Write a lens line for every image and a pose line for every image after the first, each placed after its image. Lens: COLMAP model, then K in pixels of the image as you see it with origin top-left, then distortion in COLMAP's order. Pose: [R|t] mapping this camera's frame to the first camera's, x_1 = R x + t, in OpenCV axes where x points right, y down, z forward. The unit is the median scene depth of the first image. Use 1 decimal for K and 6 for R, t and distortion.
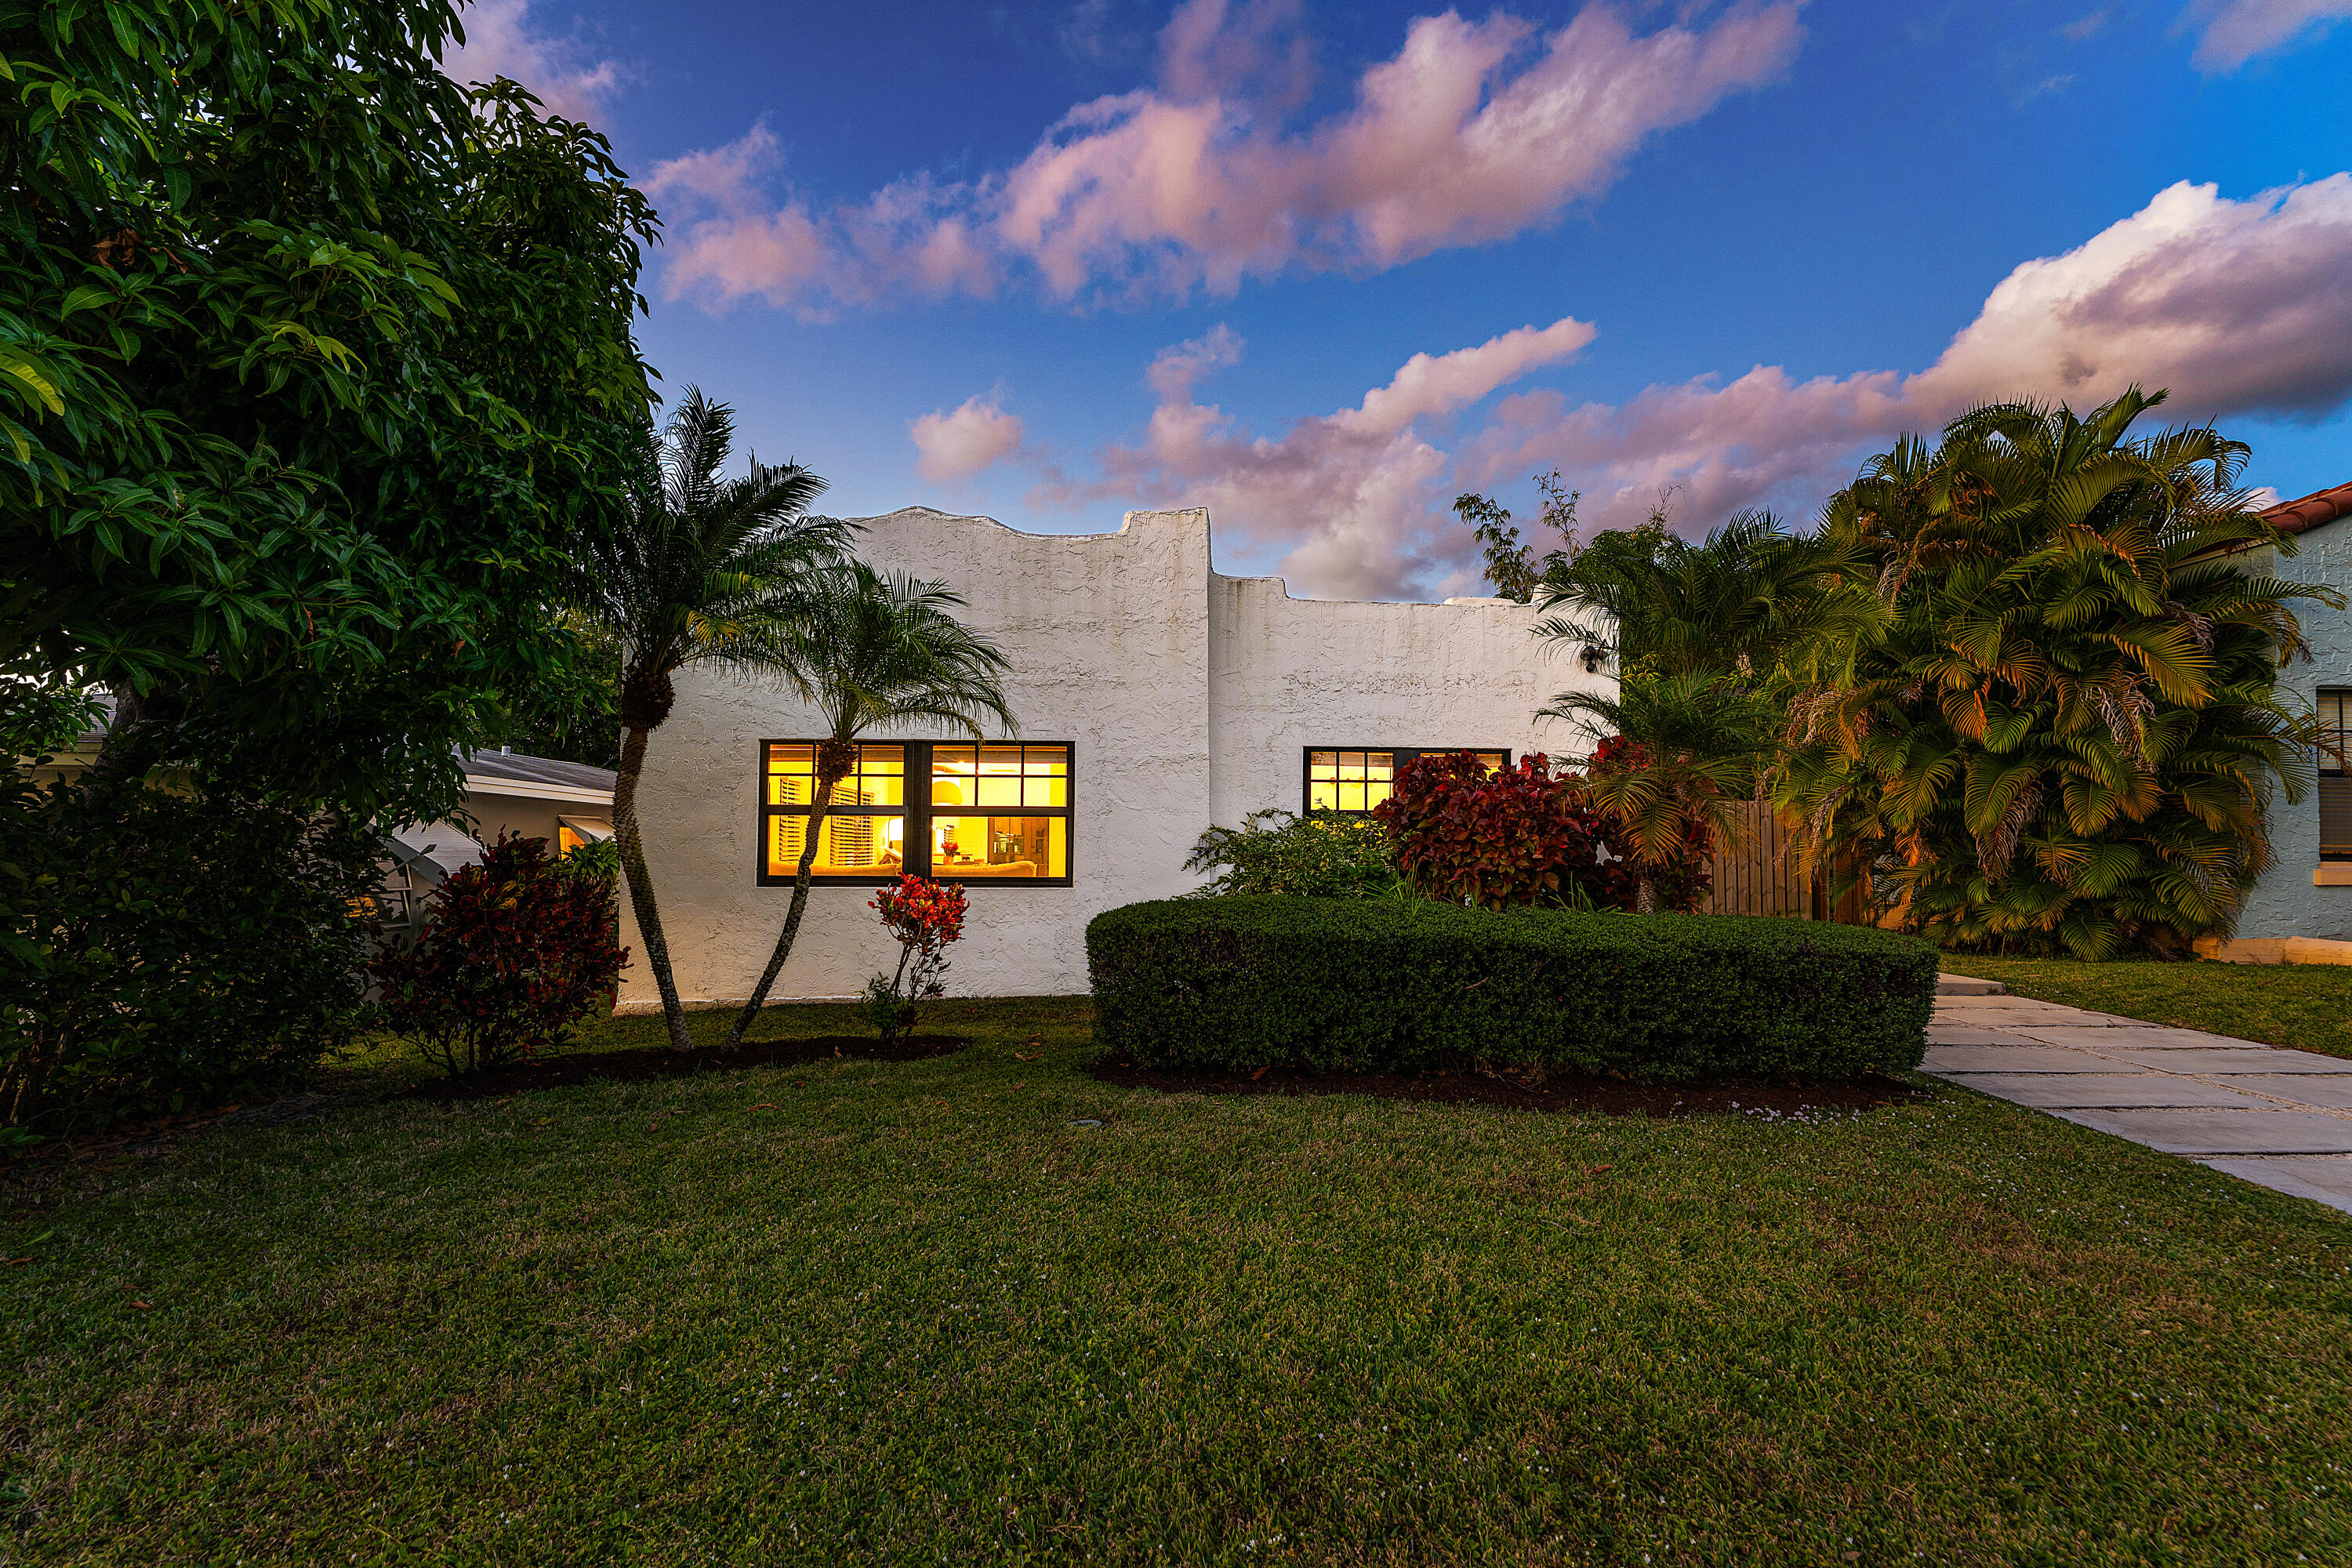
lens RADIAL K [[987.6, 0, 1175.9], [0, 987.6, 772.4], [0, 0, 1]] dist [-0.001227, -0.000385]
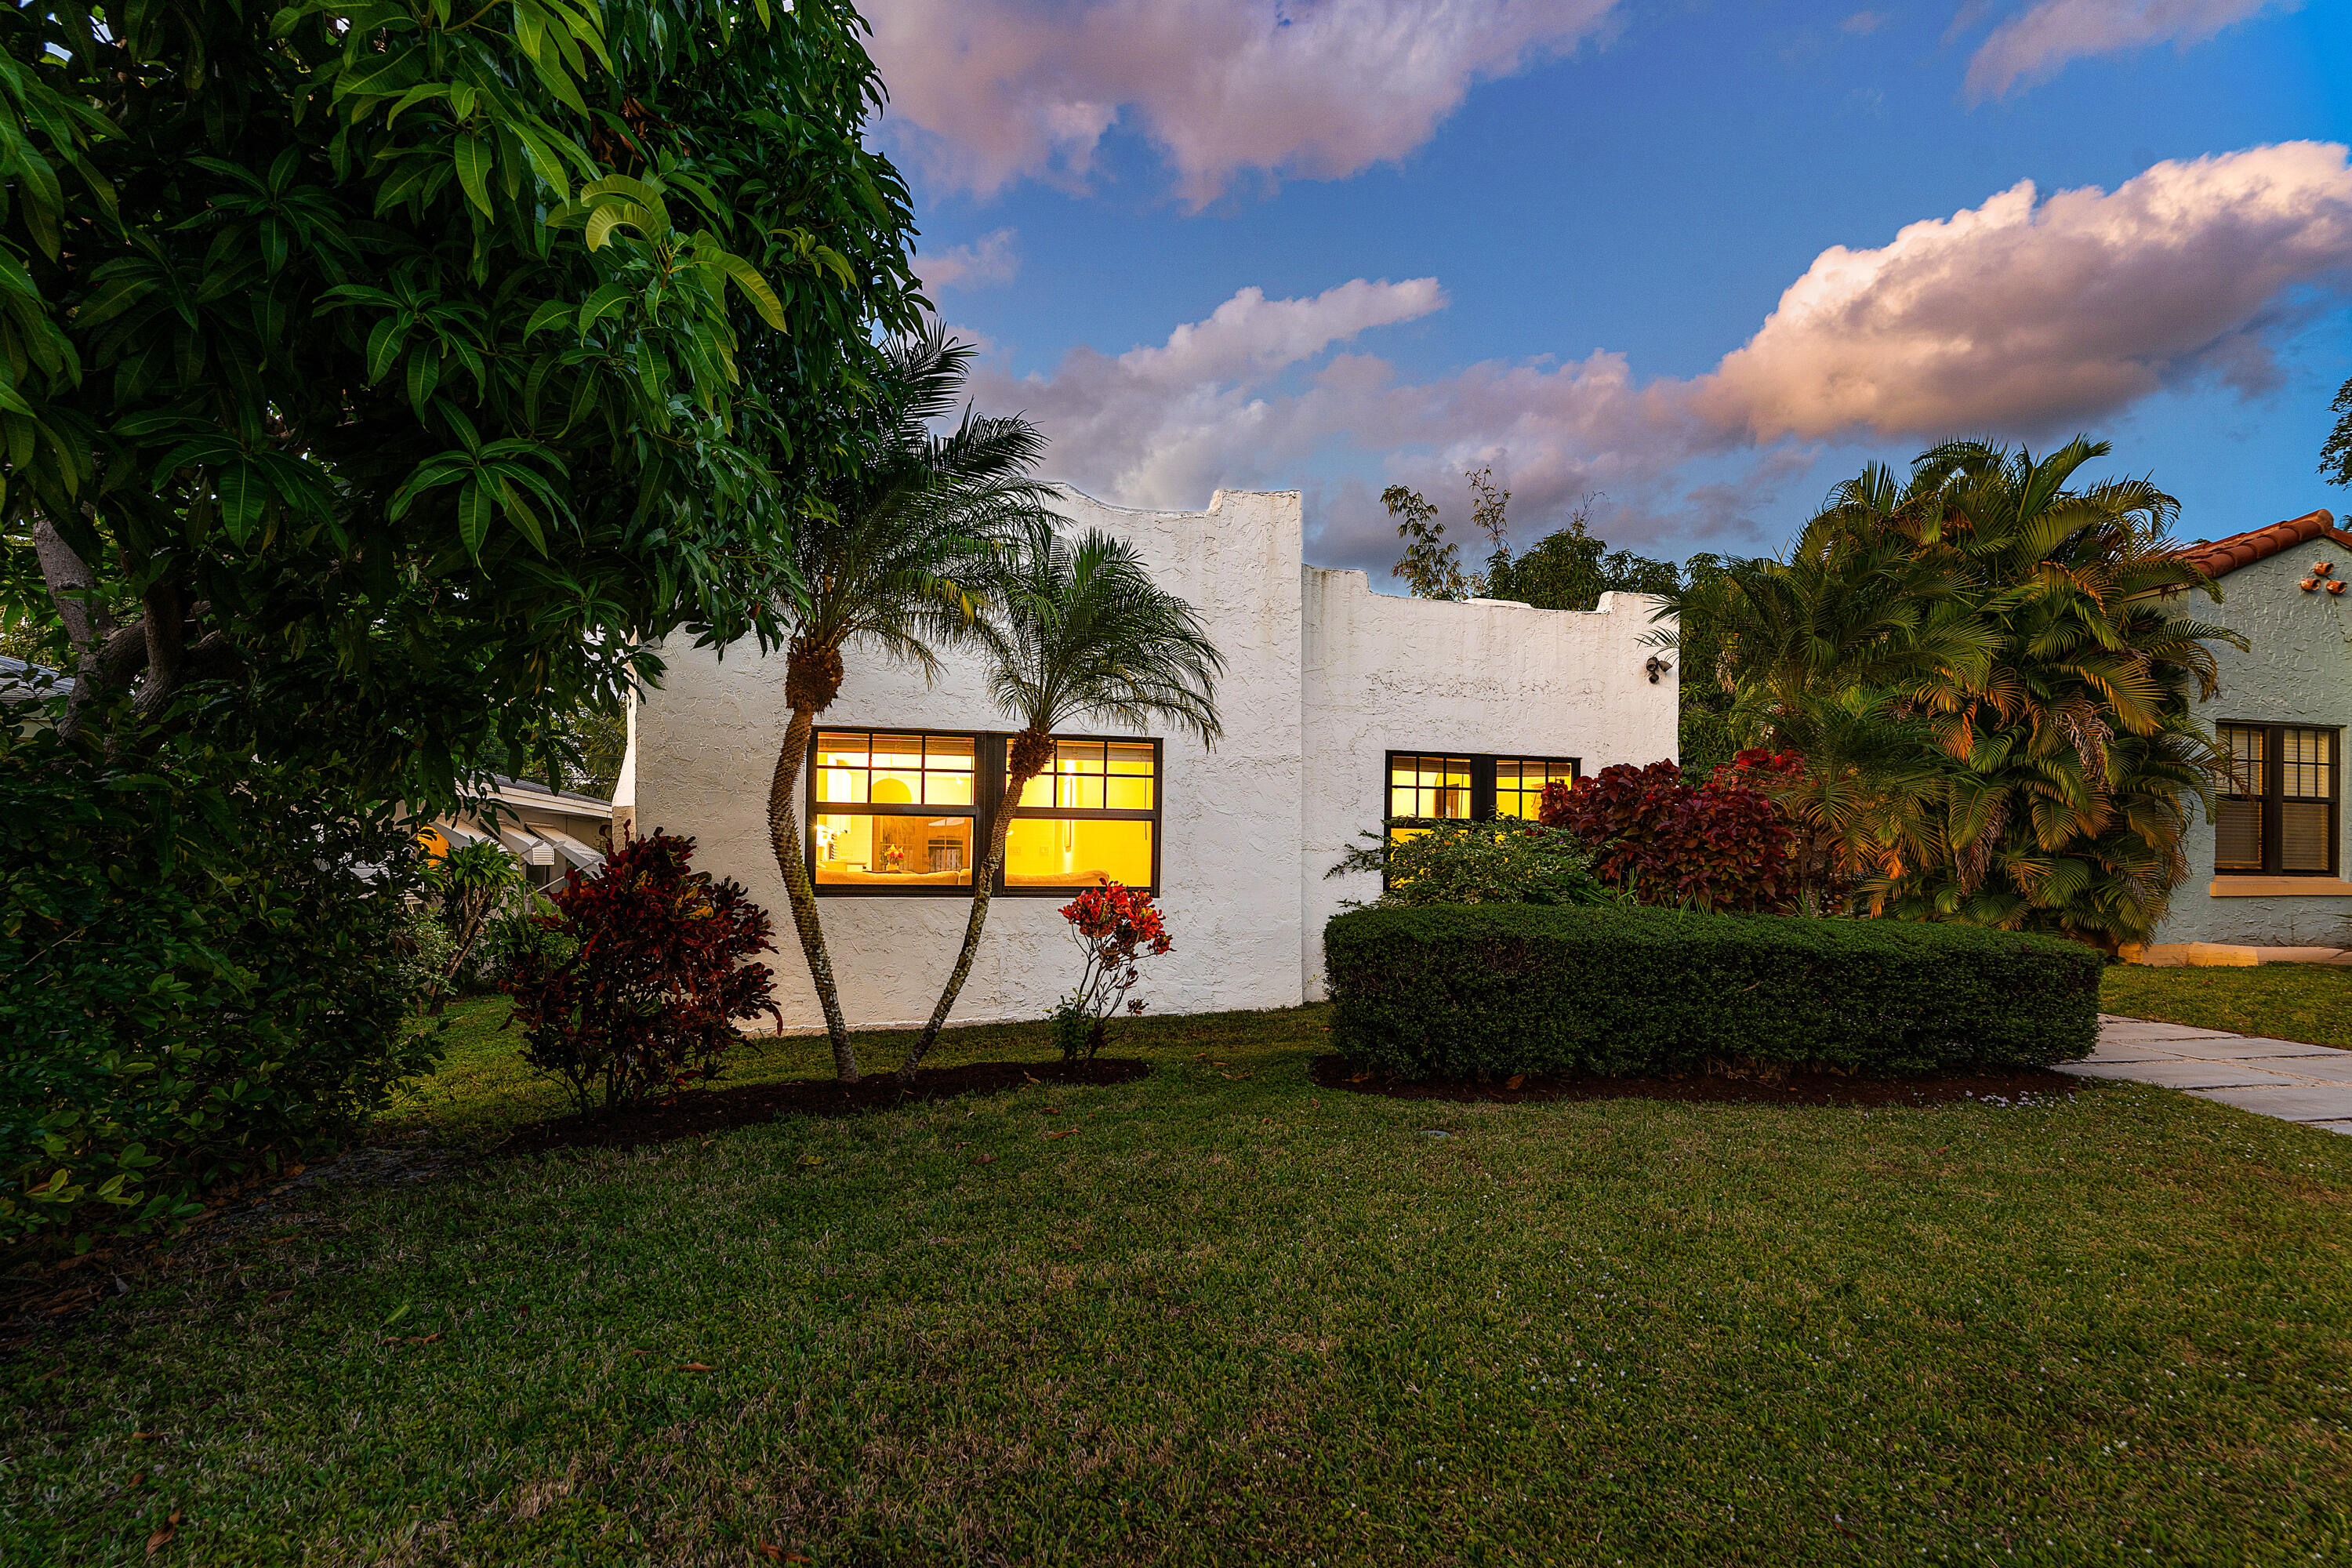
lens RADIAL K [[1108.8, 0, 1176.4], [0, 1108.8, 798.5], [0, 0, 1]] dist [0.000631, -0.001208]
pose [[0.980546, 0.017022, 0.195548, -0.295779], [-0.021021, 0.999610, 0.018393, 0.005147], [-0.195158, -0.022146, 0.980522, -0.008832]]
